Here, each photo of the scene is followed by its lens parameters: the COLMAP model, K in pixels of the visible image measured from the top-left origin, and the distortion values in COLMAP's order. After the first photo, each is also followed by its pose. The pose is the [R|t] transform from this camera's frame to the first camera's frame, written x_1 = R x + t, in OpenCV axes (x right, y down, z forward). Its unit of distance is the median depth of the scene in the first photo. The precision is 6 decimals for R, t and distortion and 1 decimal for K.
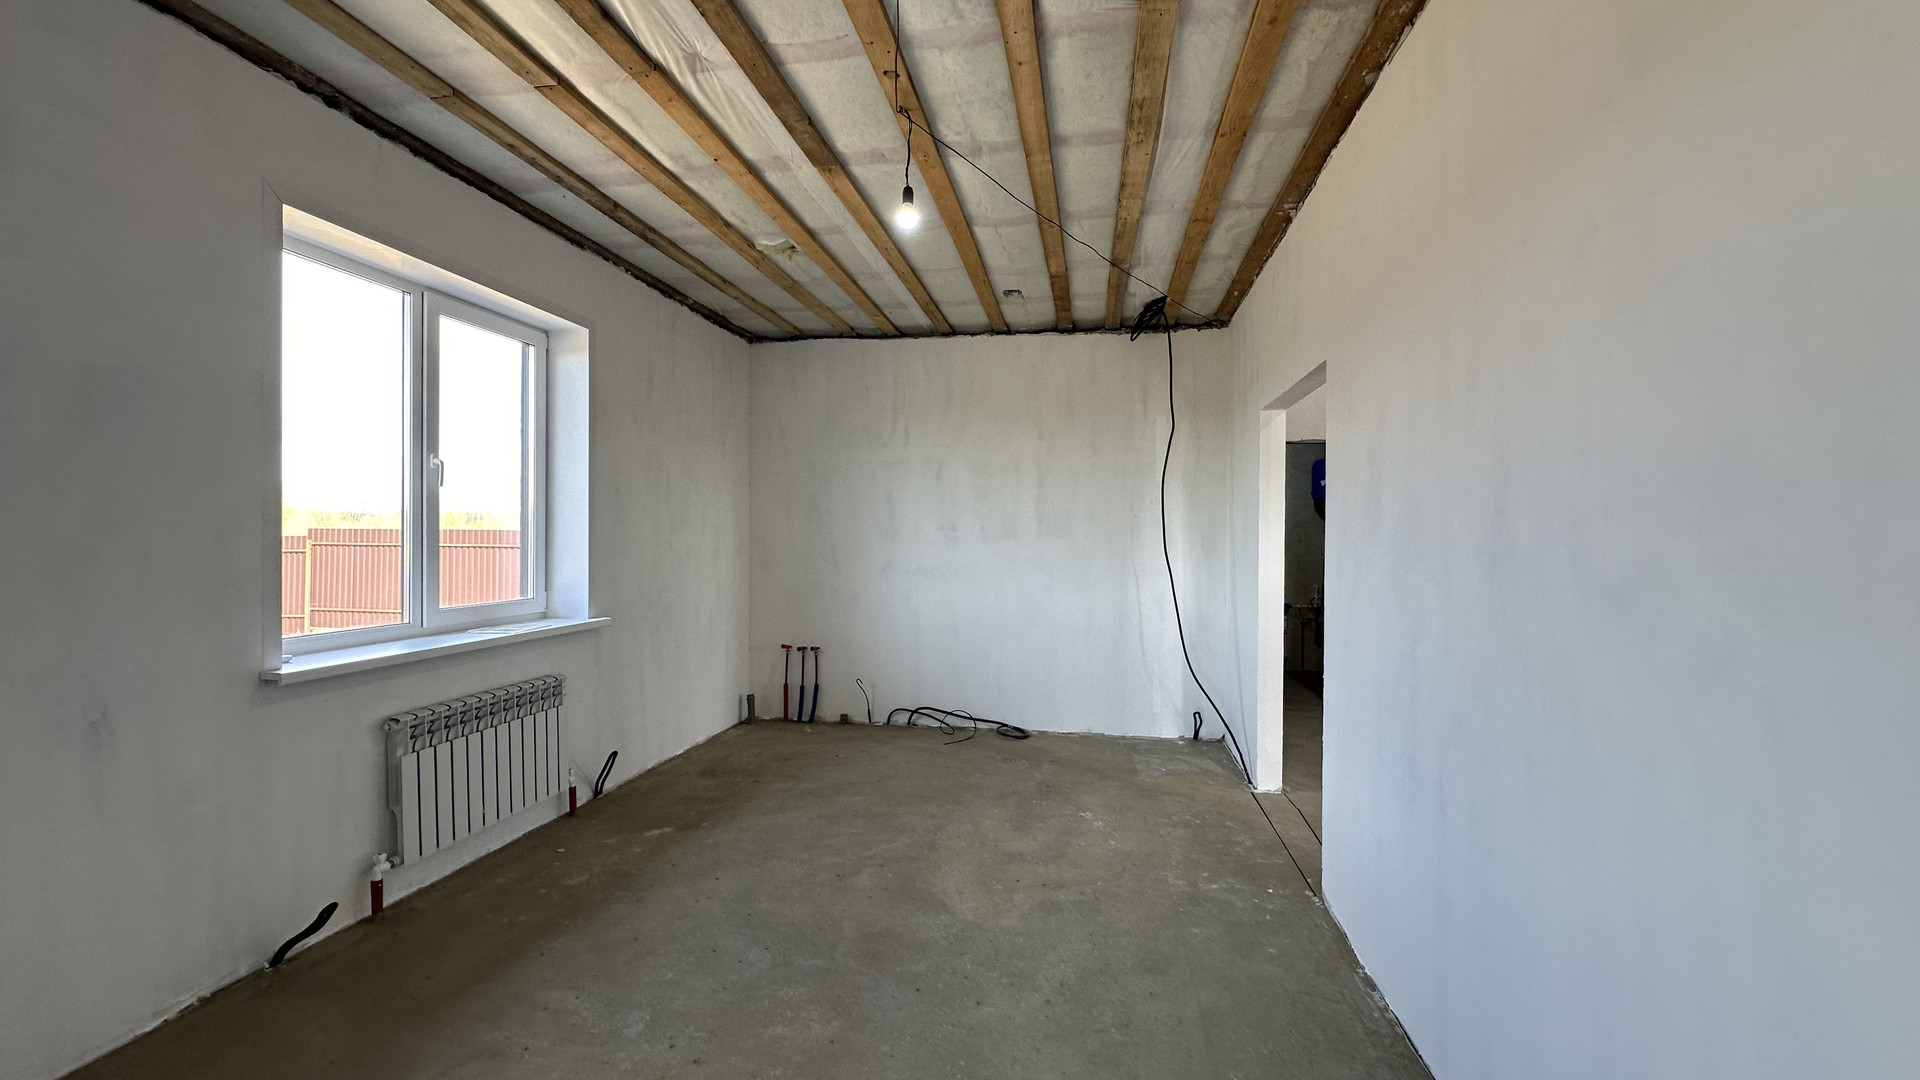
lens RADIAL K [[767.2, 0, 960.0], [0, 767.2, 540.0], [0, 0, 1]] dist [-0.004260, -0.000083]
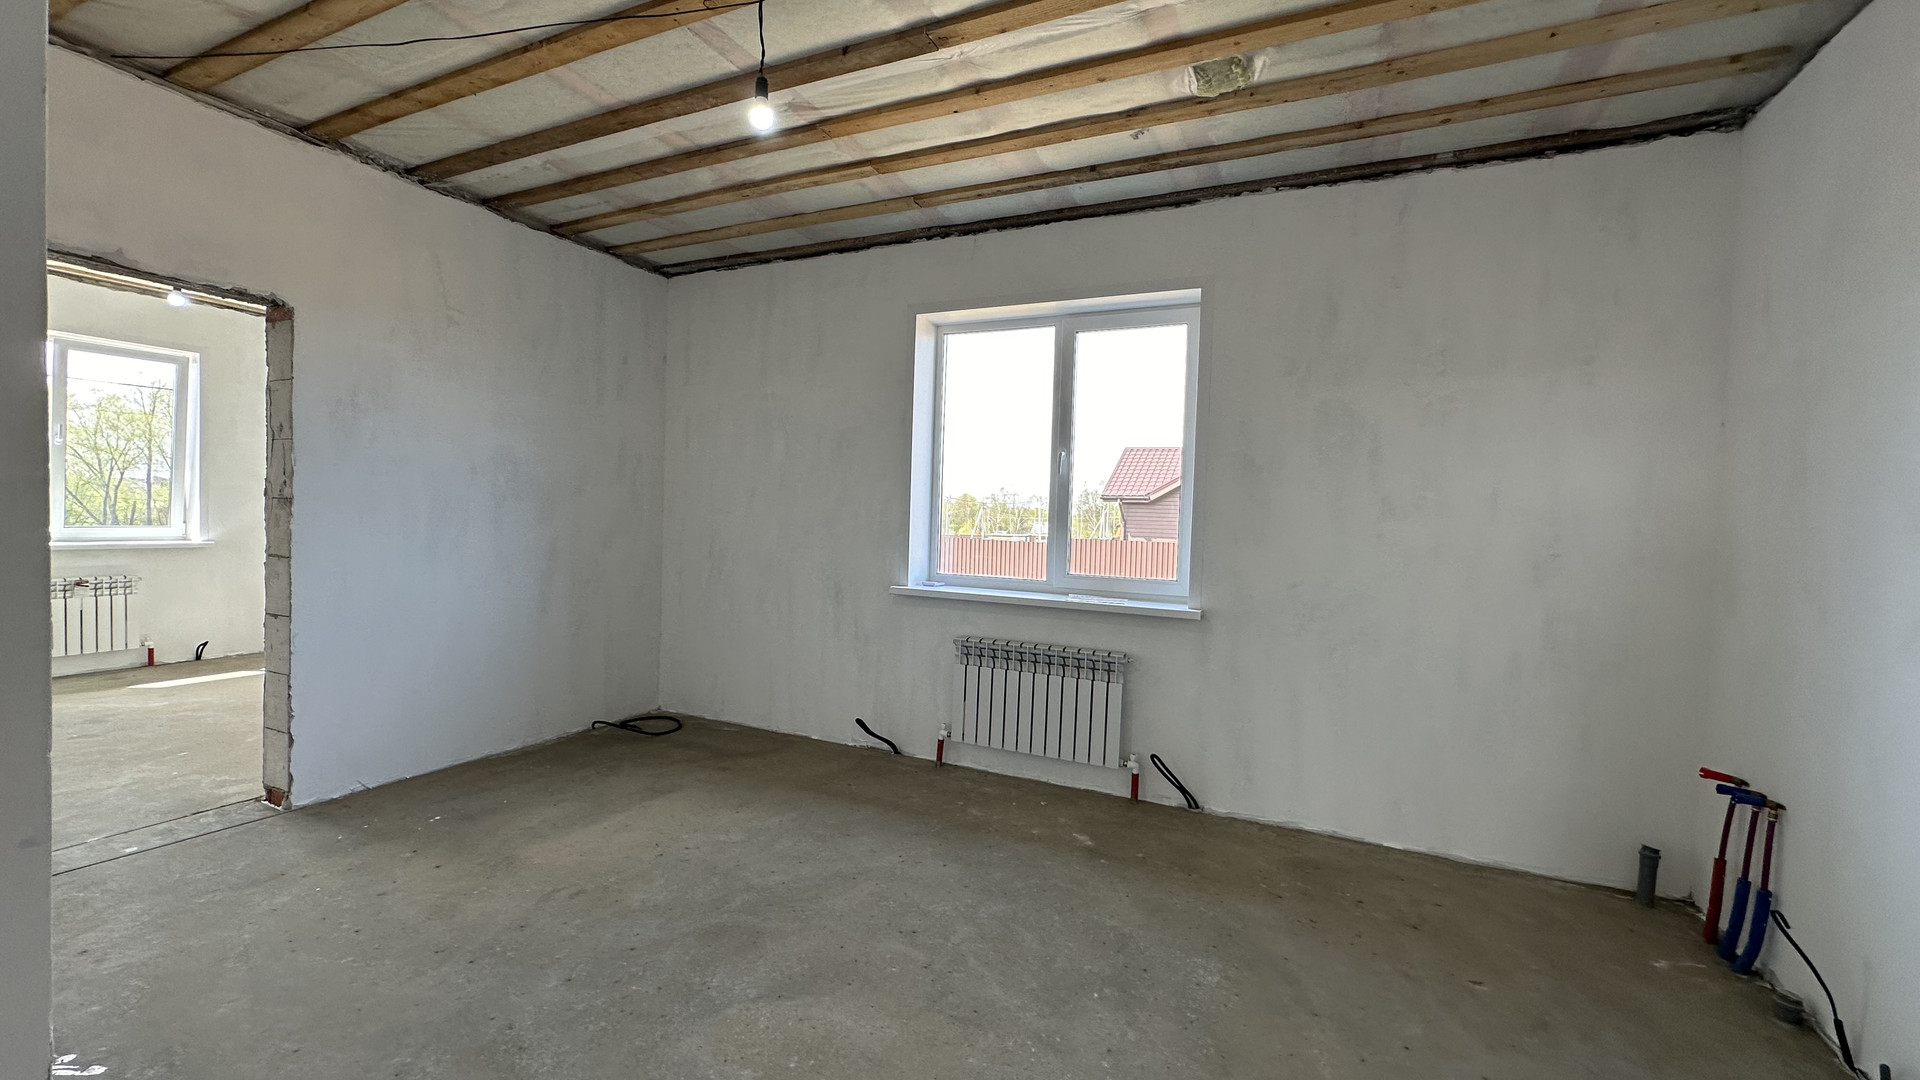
lens RADIAL K [[767.2, 0, 960.0], [0, 767.2, 540.0], [0, 0, 1]] dist [-0.004260, -0.000083]
pose [[-0.269921, 0.014227, -0.962777, 0.531560], [-0.040481, 0.998839, 0.026109, 0.010228], [0.962031, 0.046021, -0.269032, 1.127743]]
